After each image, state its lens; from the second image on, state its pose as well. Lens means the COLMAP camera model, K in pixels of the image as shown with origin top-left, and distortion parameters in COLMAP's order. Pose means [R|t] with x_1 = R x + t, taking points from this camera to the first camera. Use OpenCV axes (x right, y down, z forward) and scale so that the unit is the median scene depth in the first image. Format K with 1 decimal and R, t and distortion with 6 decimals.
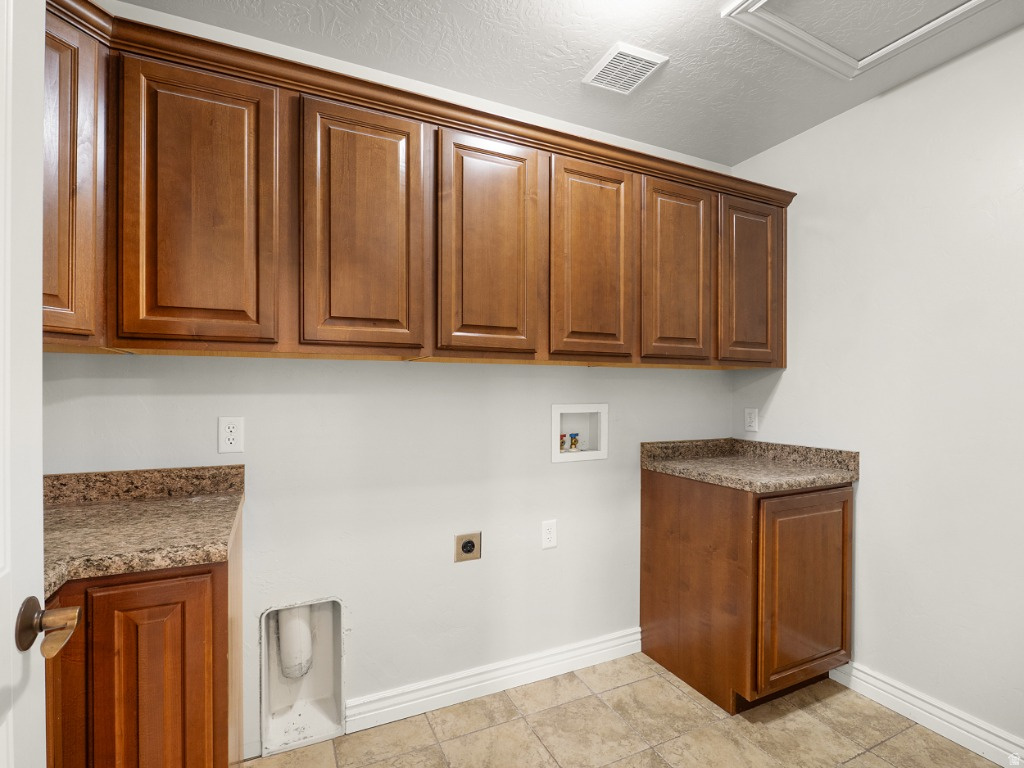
lens RADIAL K [[494.0, 0, 509.1], [0, 494.0, 384.3], [0, 0, 1]] dist [0.001026, 0.000035]
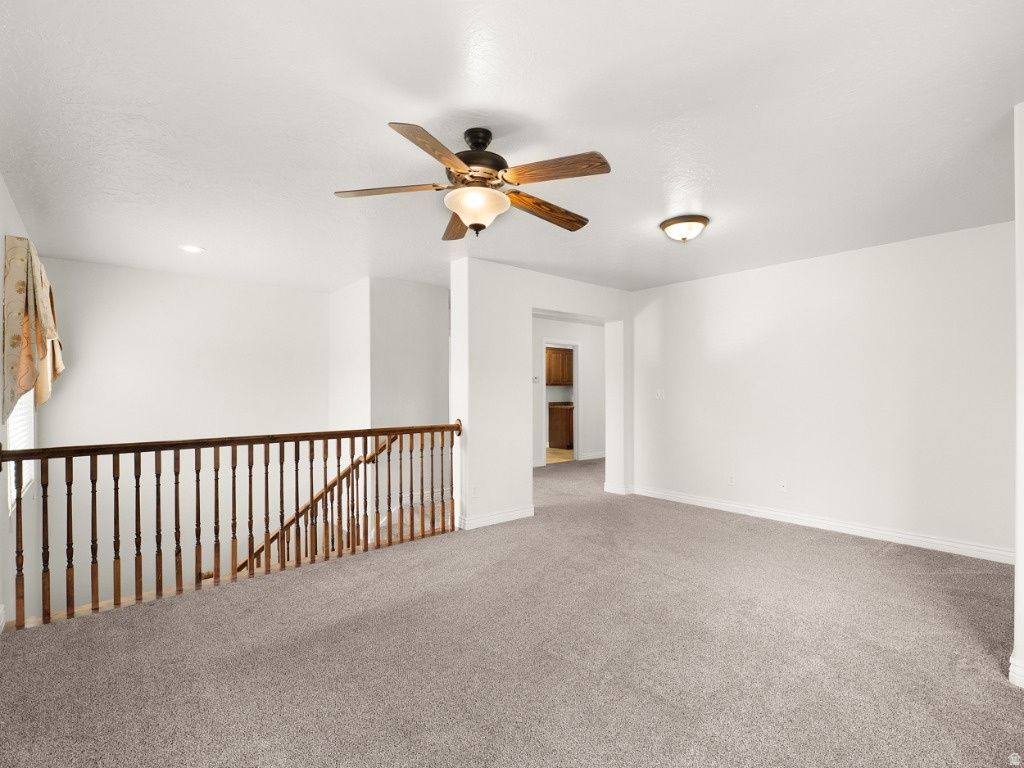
lens RADIAL K [[494.0, 0, 512.2], [0, 494.0, 388.2], [0, 0, 1]] dist [0.001026, 0.000035]
pose [[0.958199, -0.005679, 0.286046, -1.438755], [0.007882, 0.999947, -0.006550, 0.012552], [-0.285993, 0.008531, 0.958194, -3.476473]]
